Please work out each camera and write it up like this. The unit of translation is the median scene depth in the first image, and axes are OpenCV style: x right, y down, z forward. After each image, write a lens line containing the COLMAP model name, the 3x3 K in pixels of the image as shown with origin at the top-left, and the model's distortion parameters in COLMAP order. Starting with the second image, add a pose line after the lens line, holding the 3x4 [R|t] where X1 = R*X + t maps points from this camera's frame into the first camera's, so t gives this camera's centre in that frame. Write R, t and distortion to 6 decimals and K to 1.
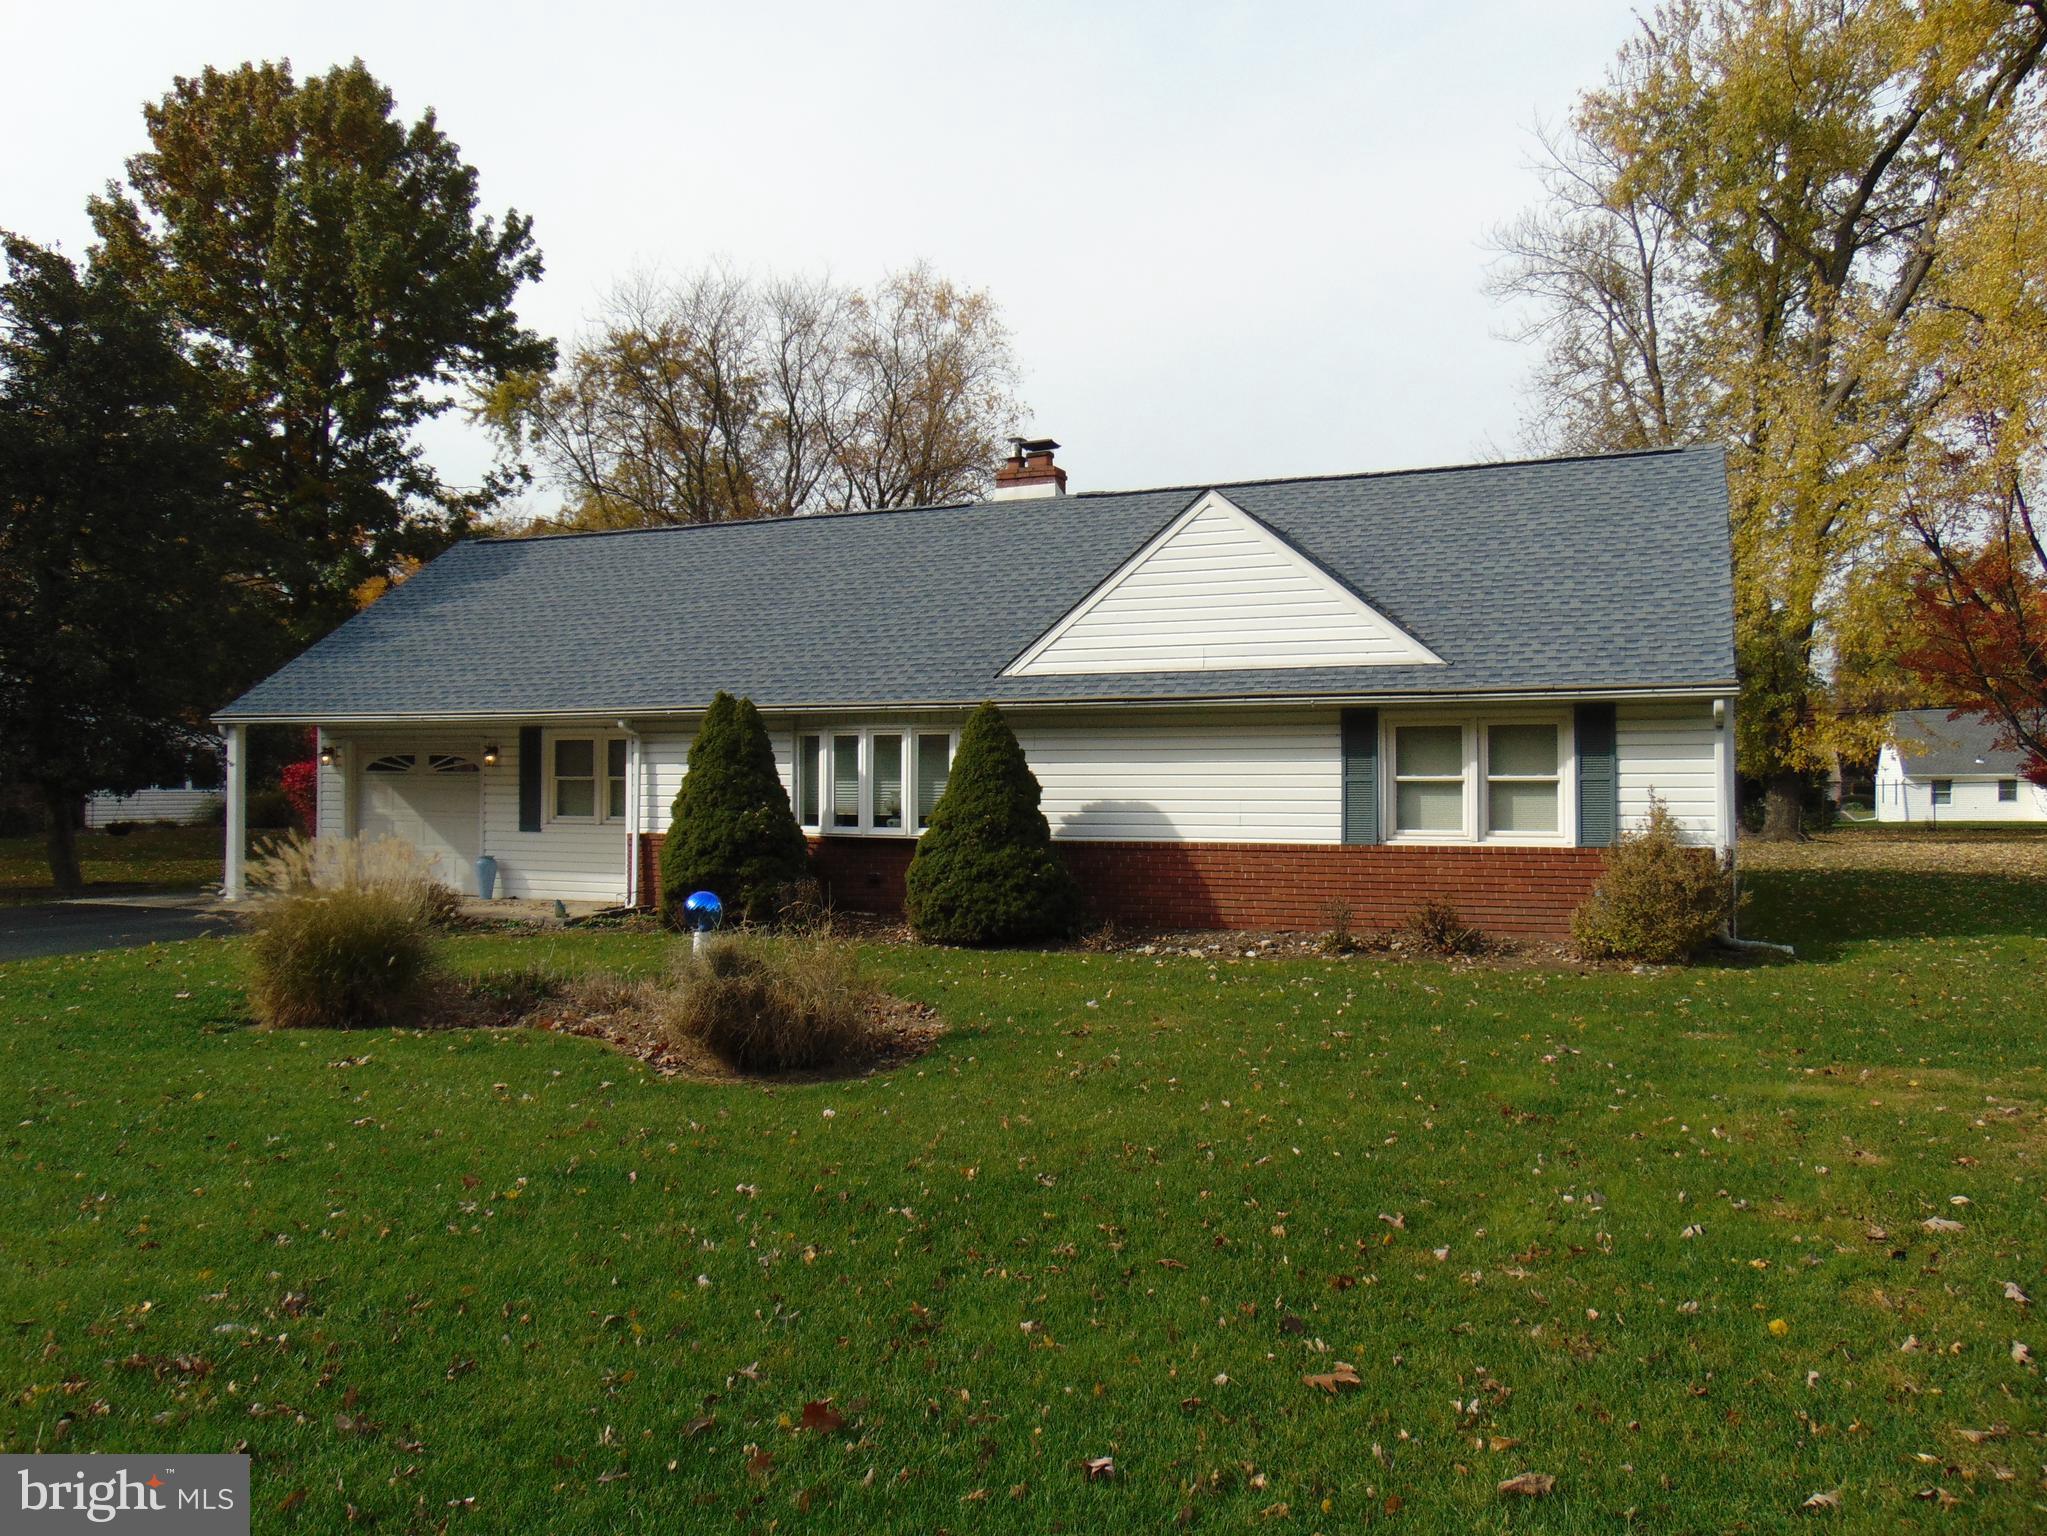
lens RADIAL K [[1540.6, 0, 1021.7], [0, 1540.6, 784.7], [0, 0, 1]] dist [-0.029803, 0.076255]
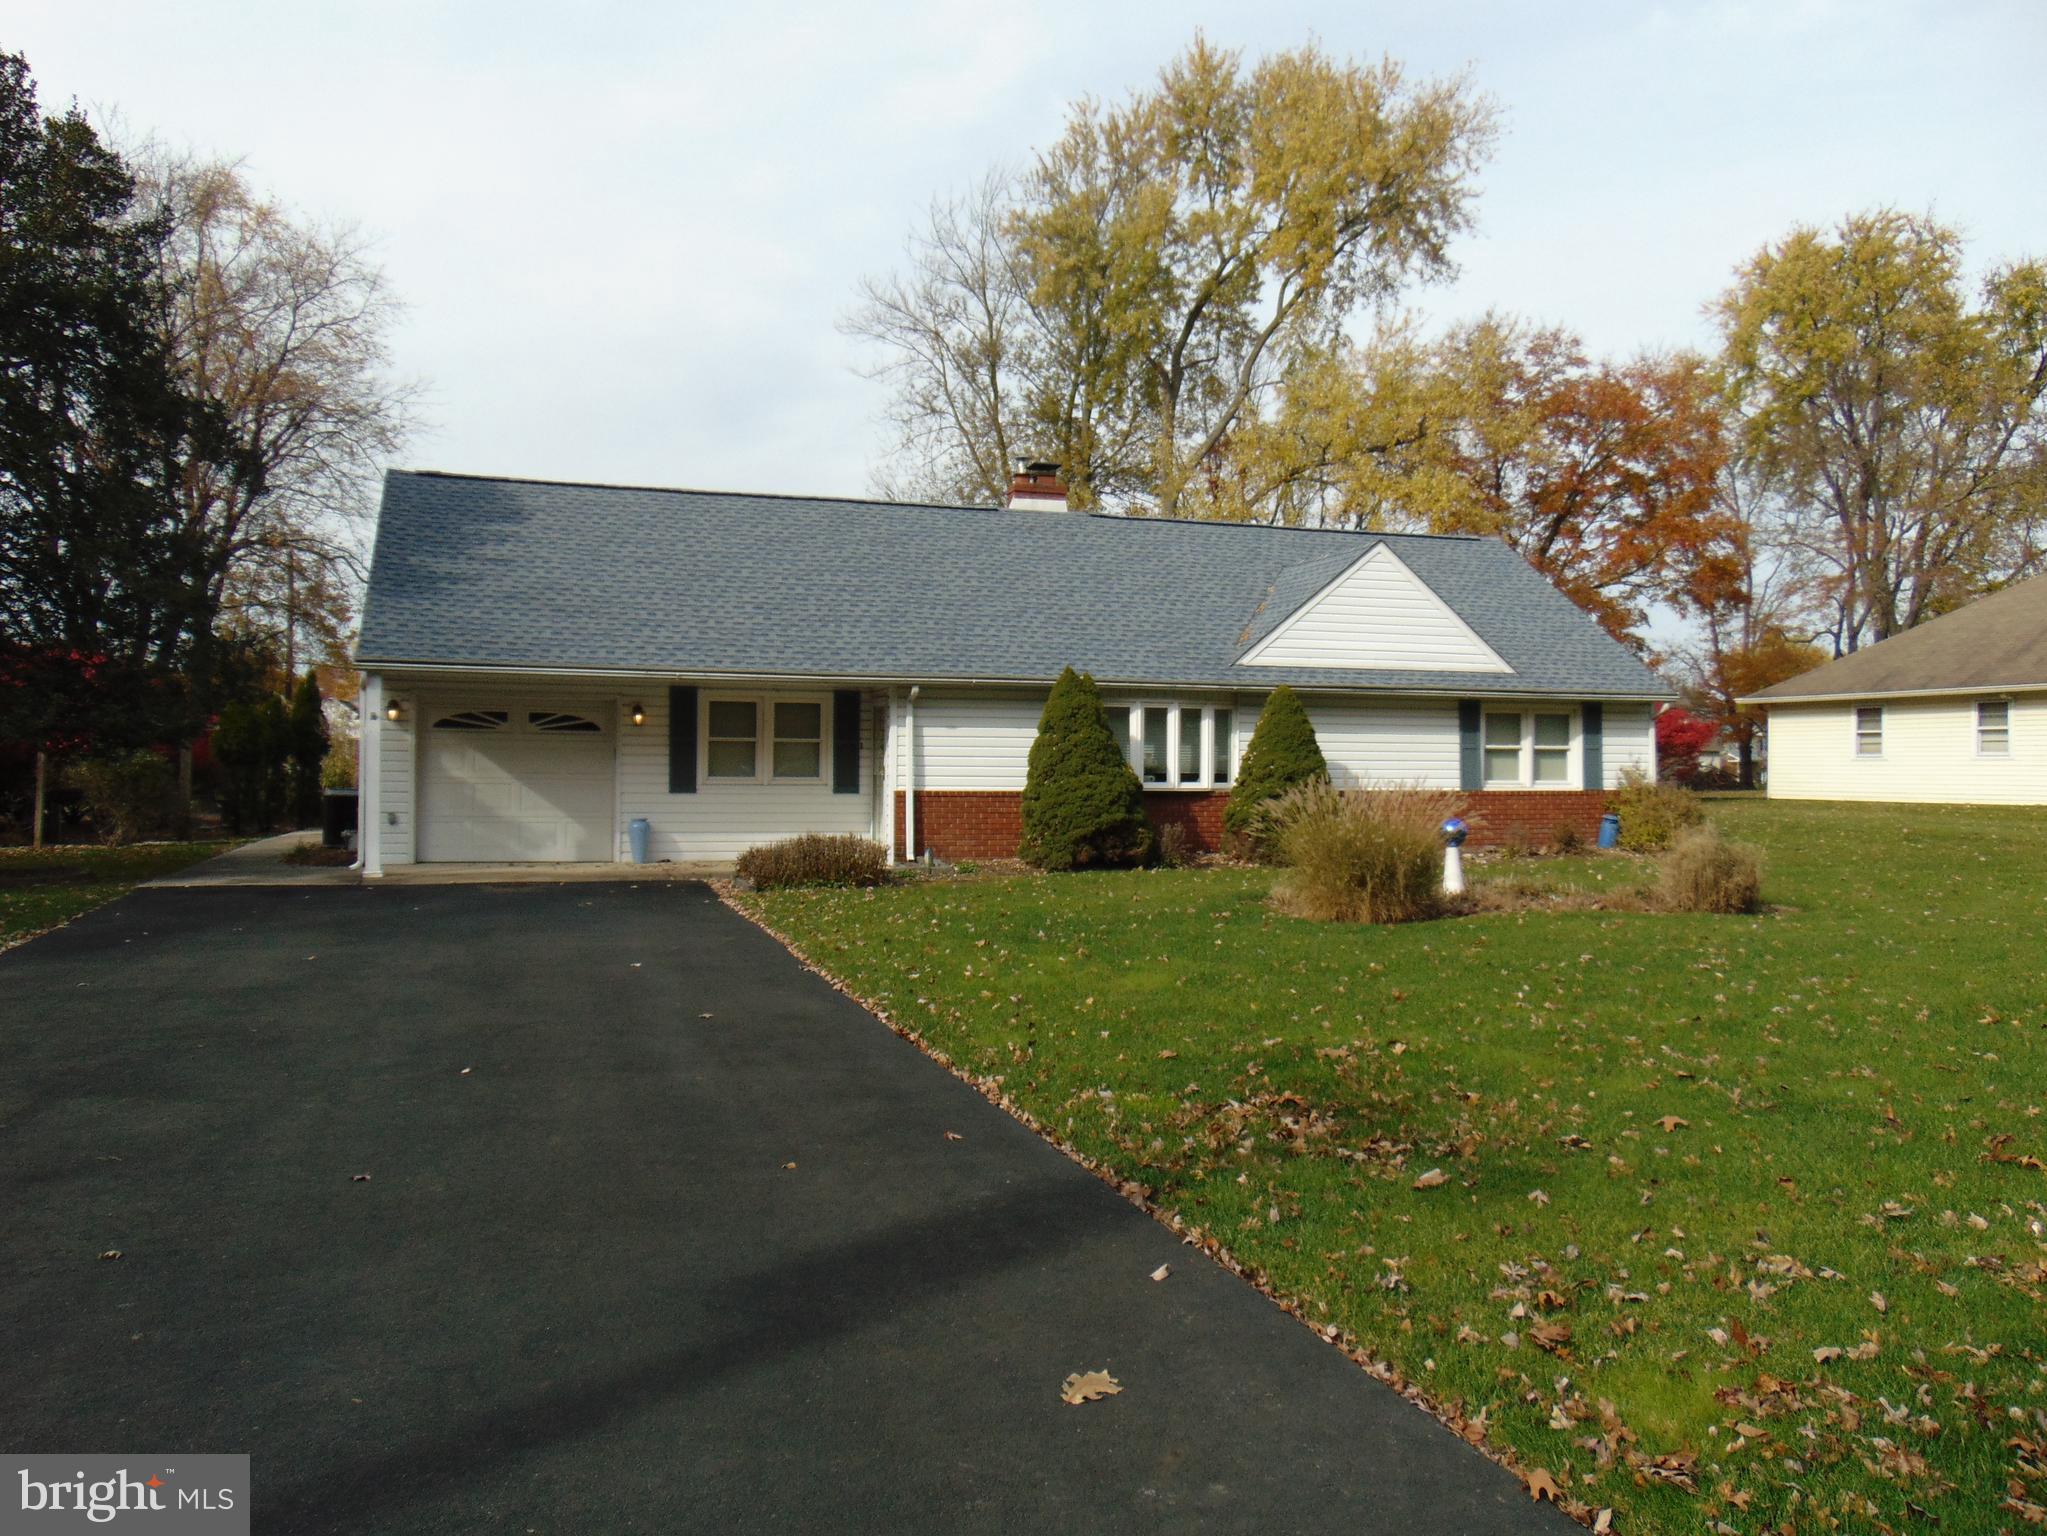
lens RADIAL K [[1540.6, 0, 1015.9], [0, 1540.6, 751.8], [0, 0, 1]] dist [-0.029803, 0.076255]
pose [[0.748598, 0.006755, 0.662989, -1.020617], [-0.005356, 0.999977, -0.004141, 0.008917], [-0.663002, -0.000451, 0.748617, 0.153692]]
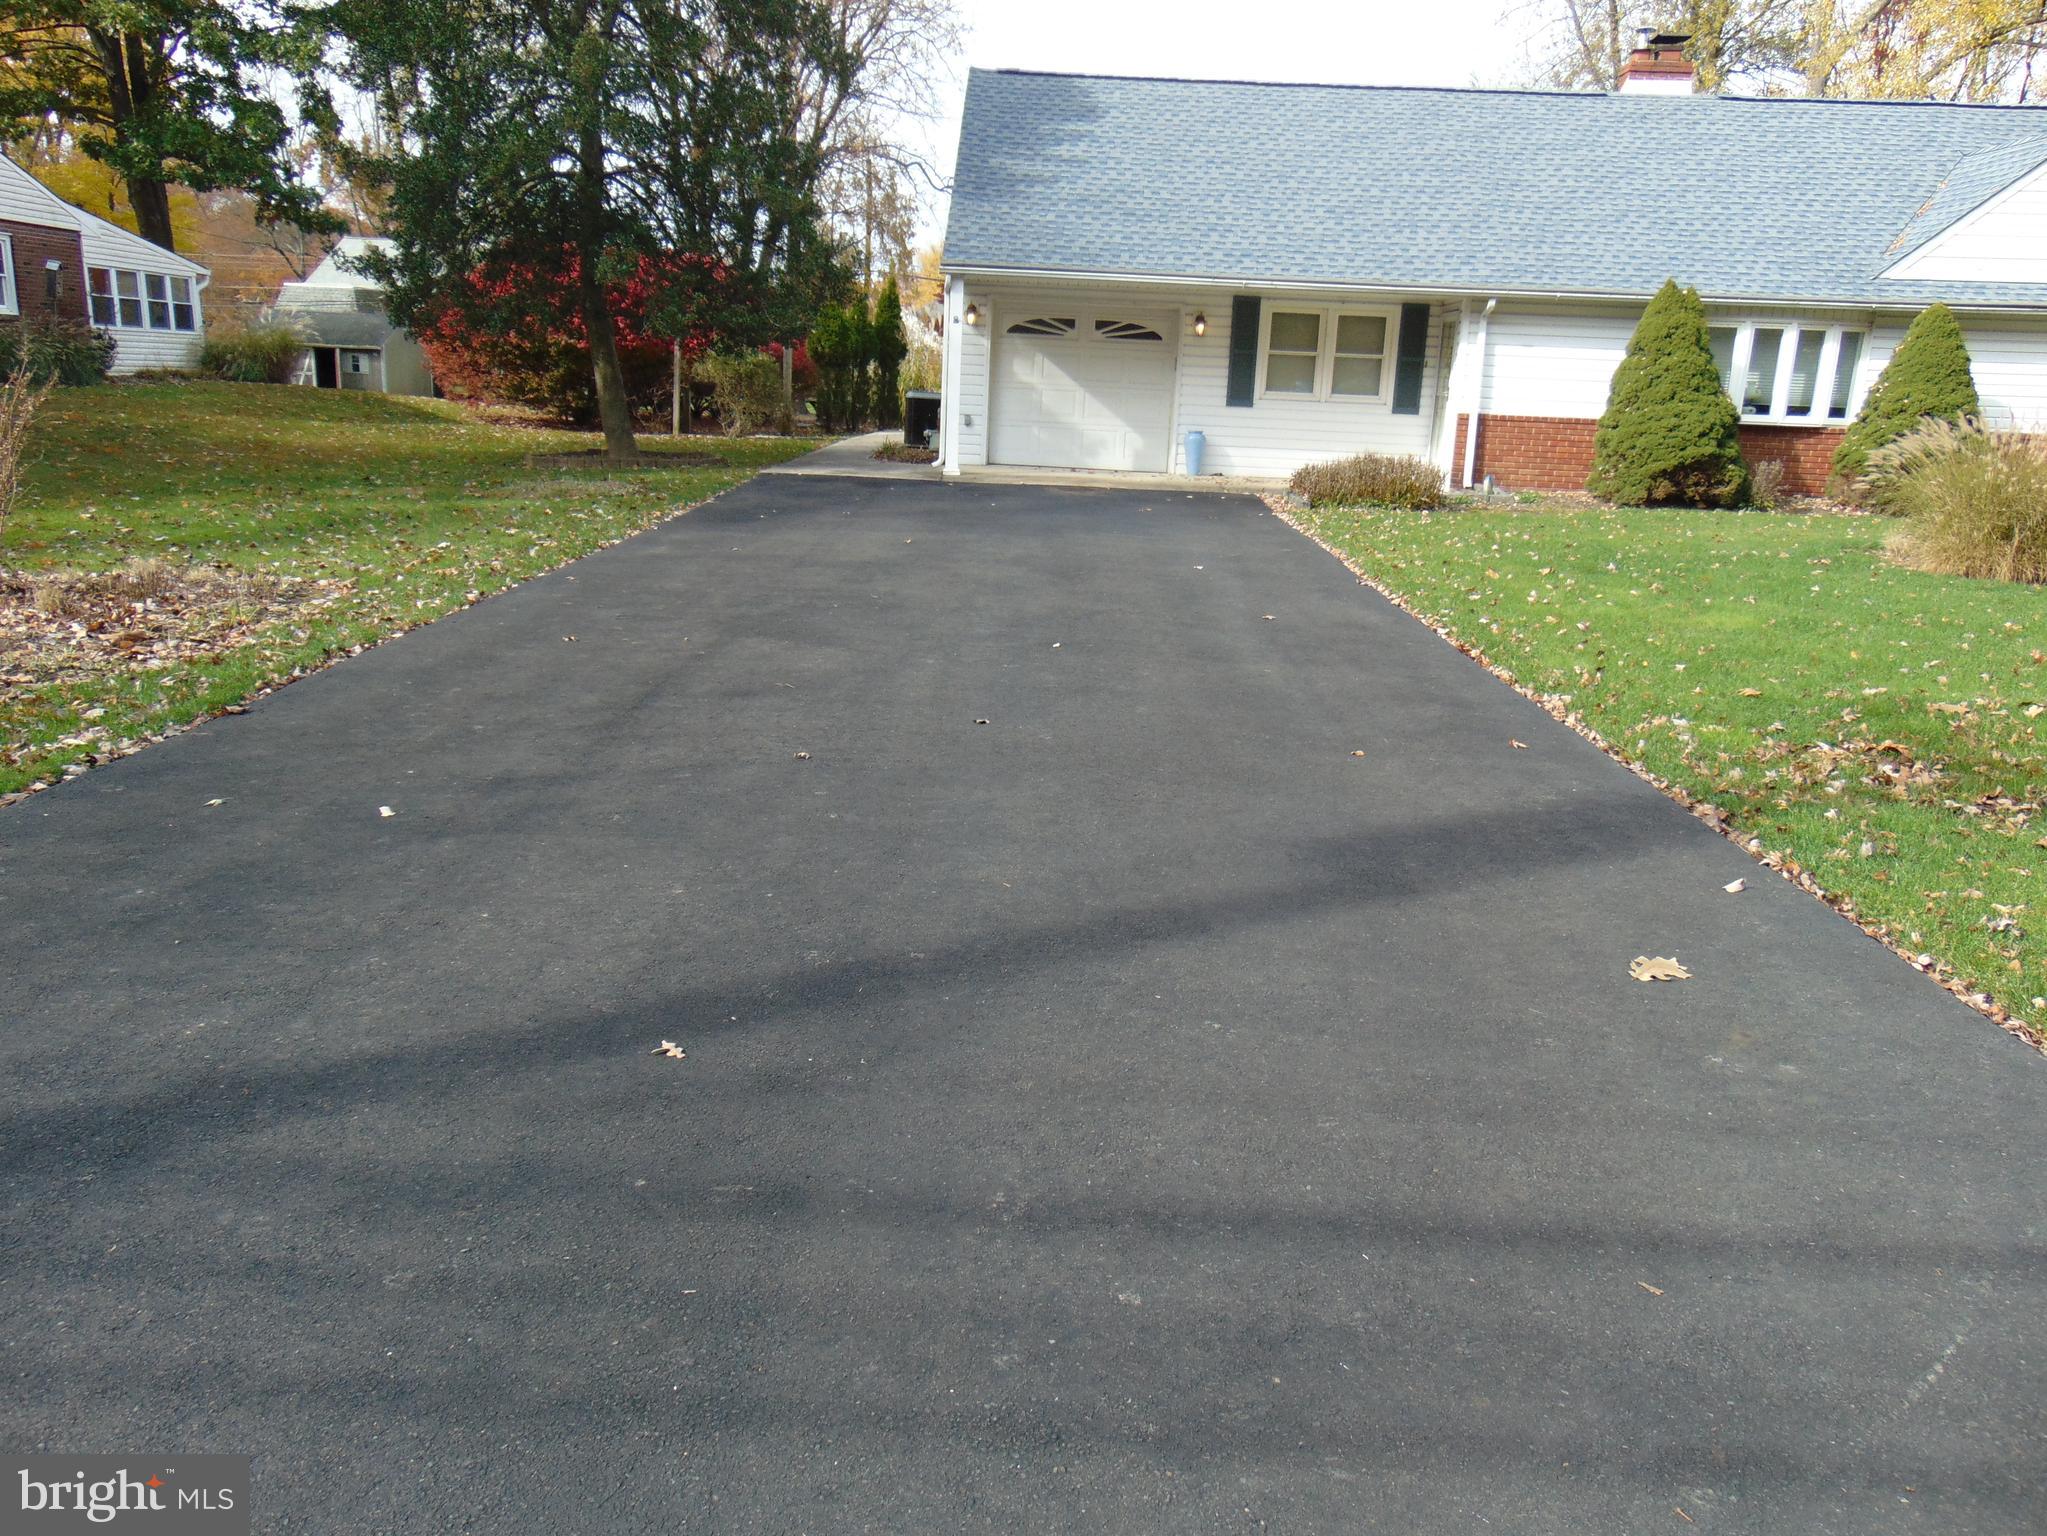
lens RADIAL K [[1540.6, 0, 1021.3], [0, 1540.6, 759.6], [0, 0, 1]] dist [-0.029803, 0.076255]
pose [[0.925823, -0.059825, 0.373192, -1.042411], [-0.036401, 0.968690, 0.245590, 0.015881], [-0.376200, -0.240958, 0.894658, 0.147102]]
